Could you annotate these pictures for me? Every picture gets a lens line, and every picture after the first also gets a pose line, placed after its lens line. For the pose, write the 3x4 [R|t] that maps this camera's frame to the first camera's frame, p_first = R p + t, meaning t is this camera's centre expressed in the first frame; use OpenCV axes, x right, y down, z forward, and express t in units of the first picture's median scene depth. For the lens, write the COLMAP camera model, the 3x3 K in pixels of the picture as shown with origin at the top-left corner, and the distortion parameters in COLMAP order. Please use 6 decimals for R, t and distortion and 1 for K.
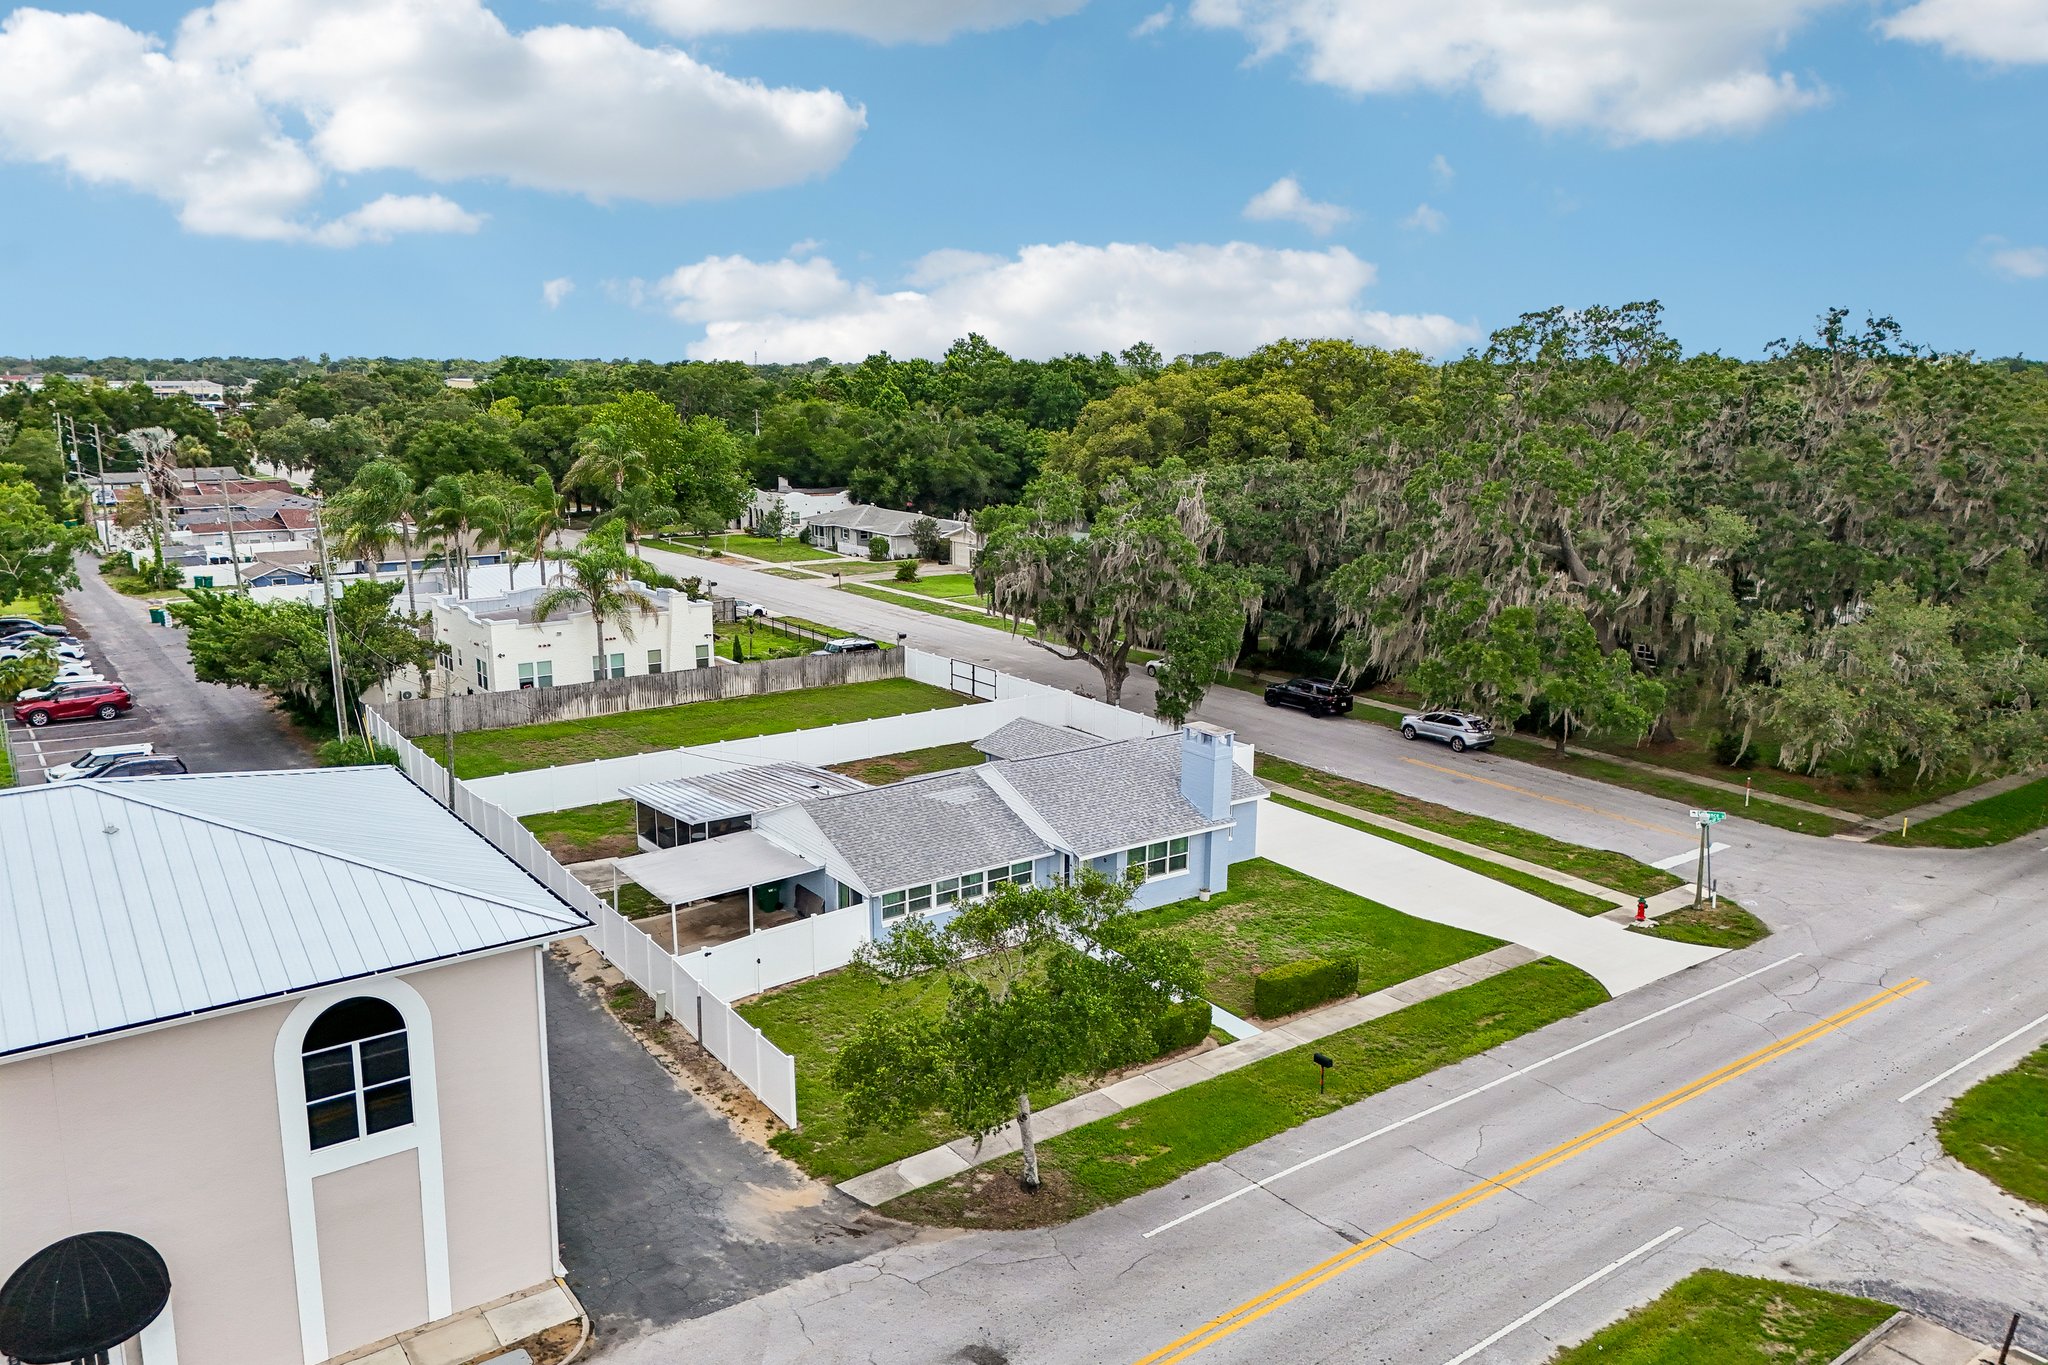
lens RADIAL K [[1498.3, 0, 1029.8], [0, 1498.3, 687.1], [0, 0, 1]] dist [0.089911, -0.100006]
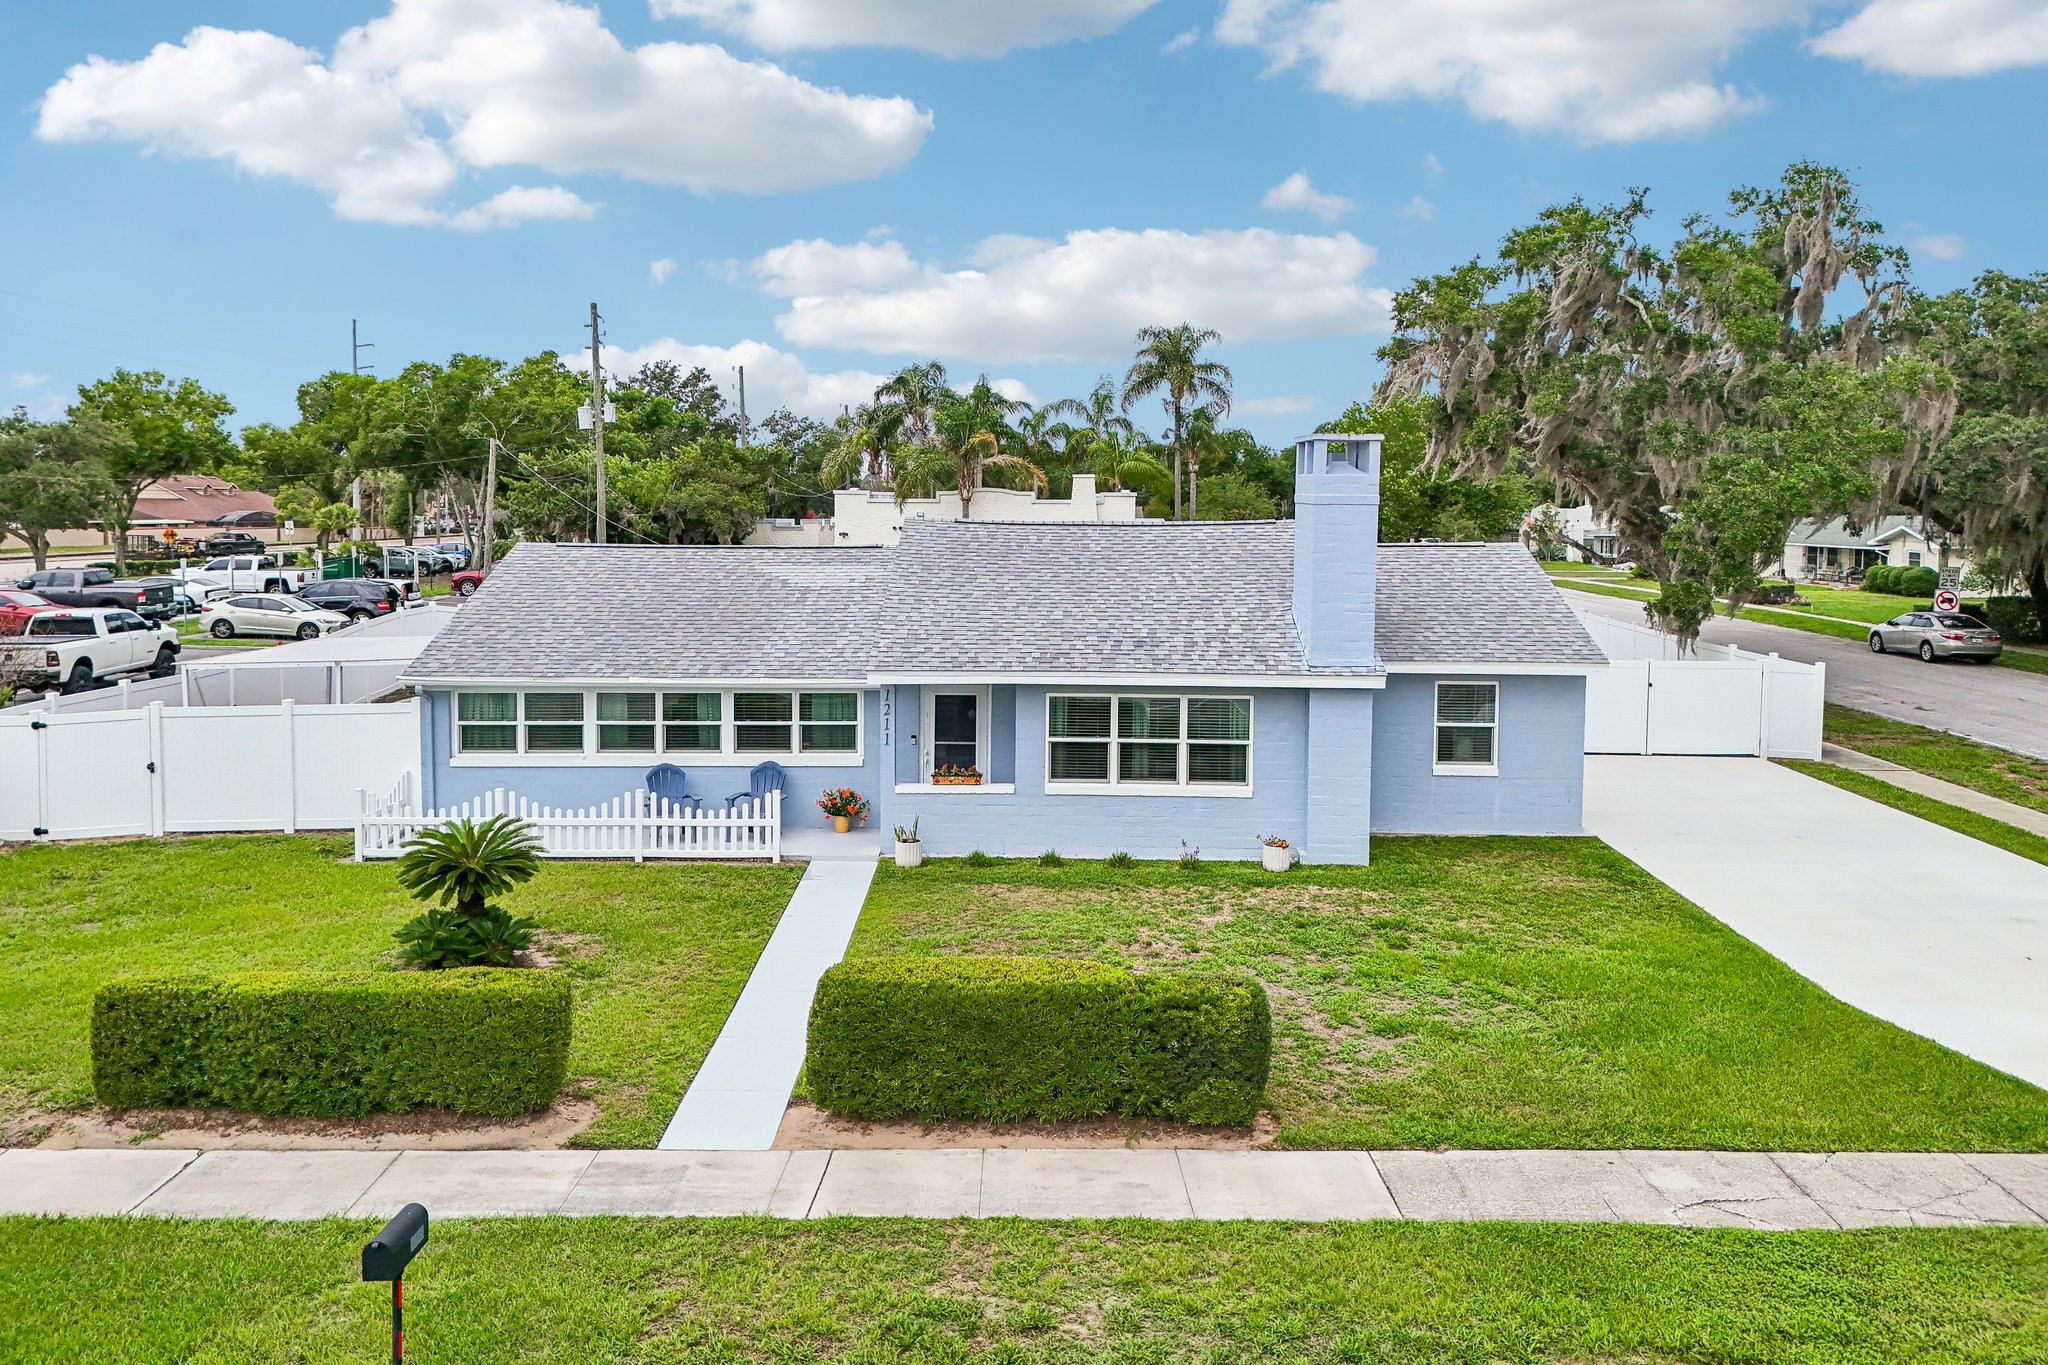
lens RADIAL K [[1547.8, 0, 1046.8], [0, 1547.8, 594.9], [0, 0, 1]] dist [0.030508, -0.003876]
pose [[0.805138, 0.036442, -0.591967, 0.307514], [-0.125171, 0.986069, -0.109542, 0.125693], [0.579729, 0.162293, 0.798483, 0.649442]]
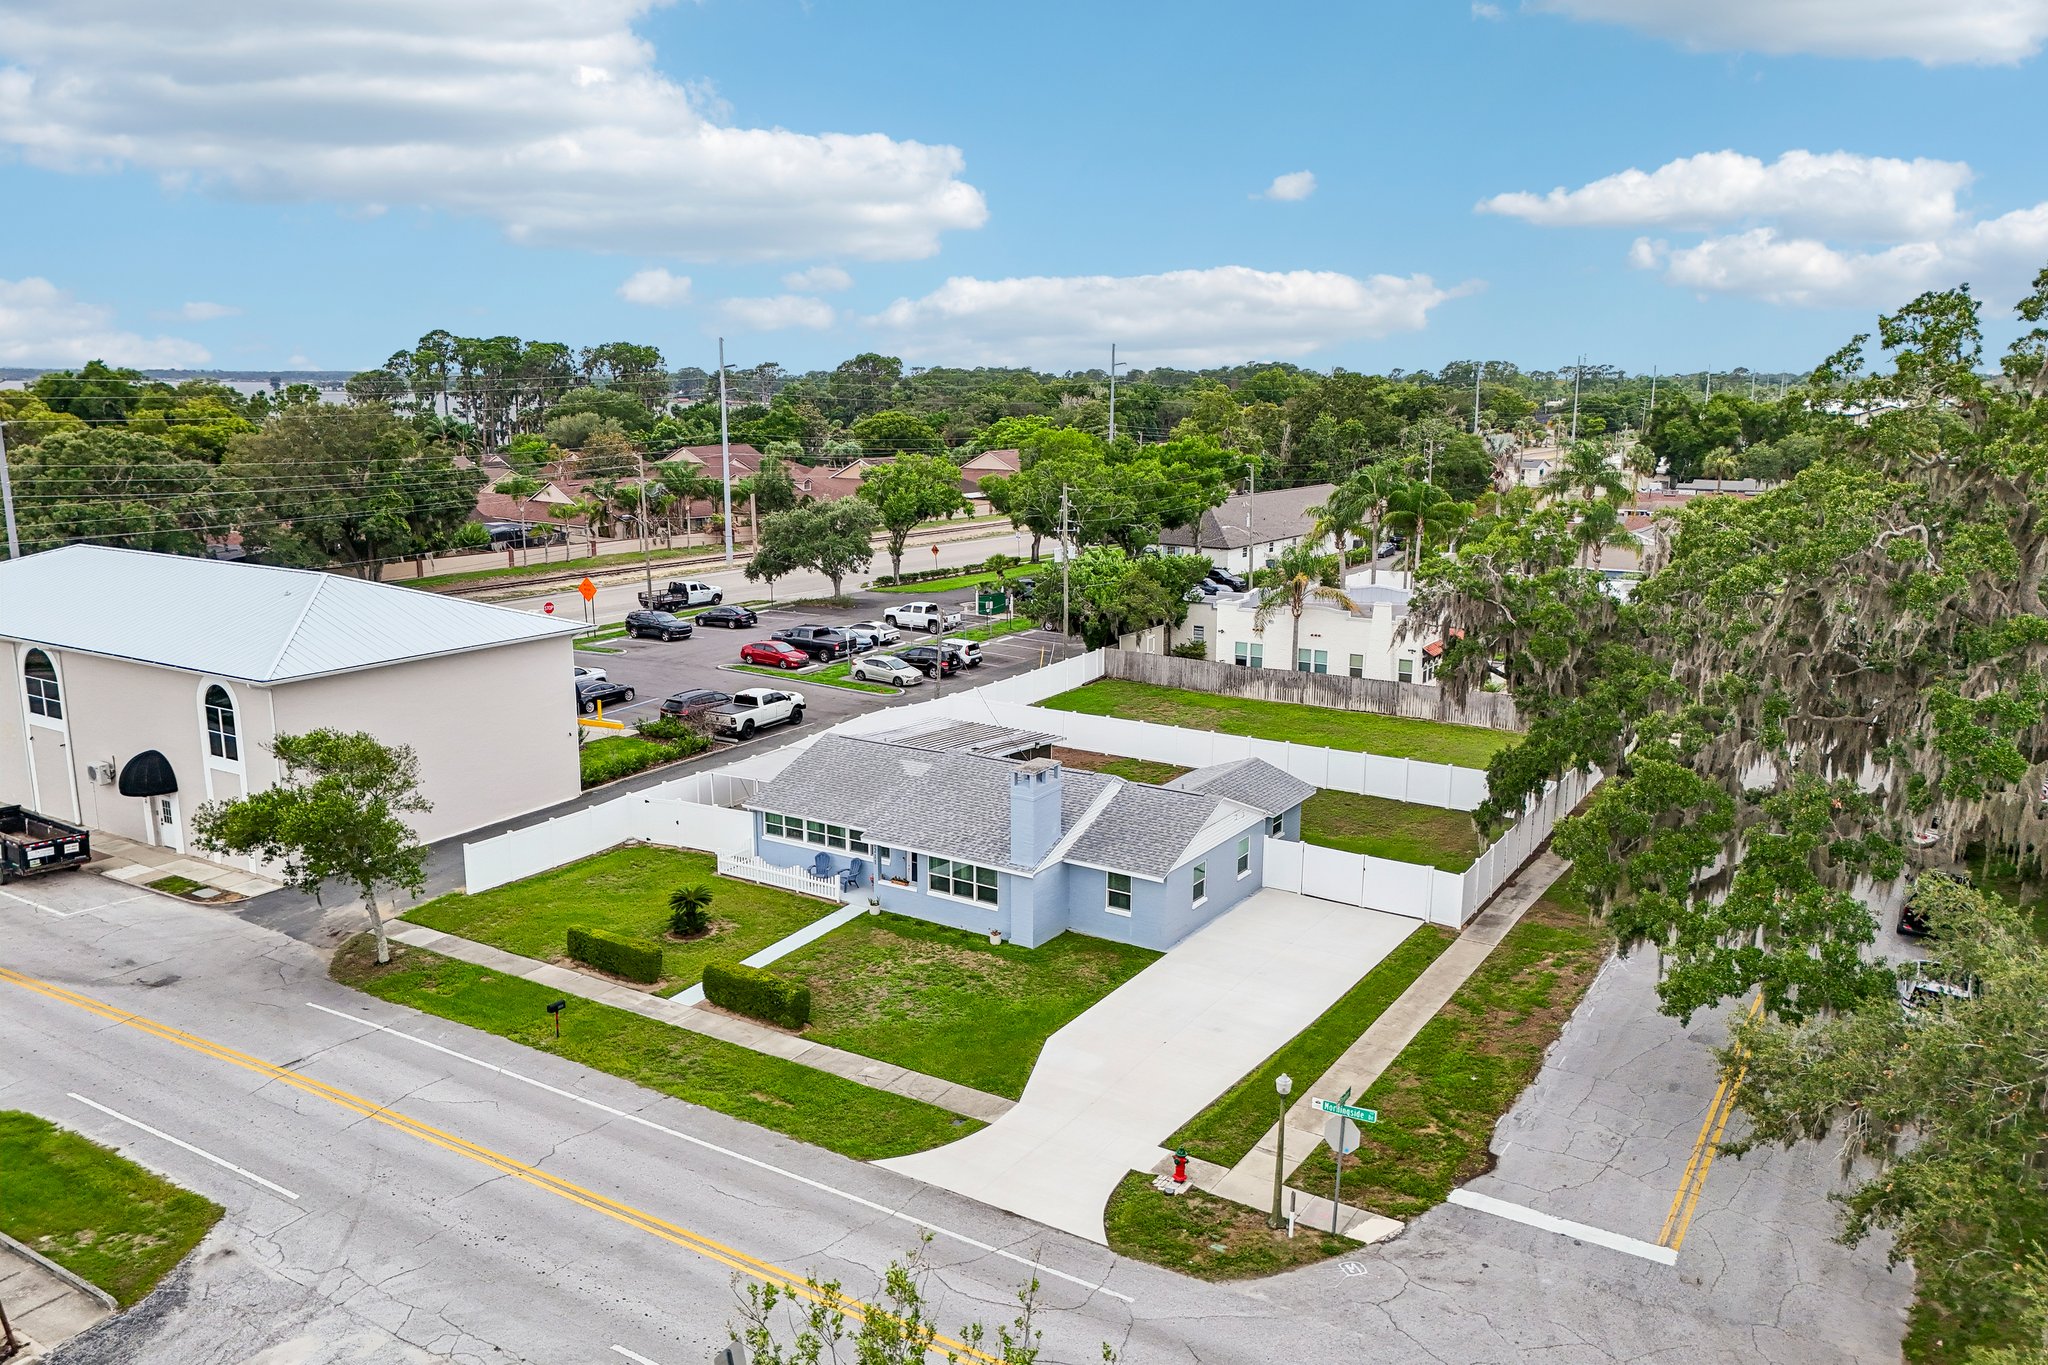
lens RADIAL K [[1498.3, 0, 1029.8], [0, 1498.3, 687.1], [0, 0, 1]] dist [0.089911, -0.100006]
pose [[0.361882, 0.183769, -0.913931, 0.961021], [-0.194143, 0.973738, 0.118922, -0.129320], [0.911784, 0.134397, 0.388056, 0.650679]]
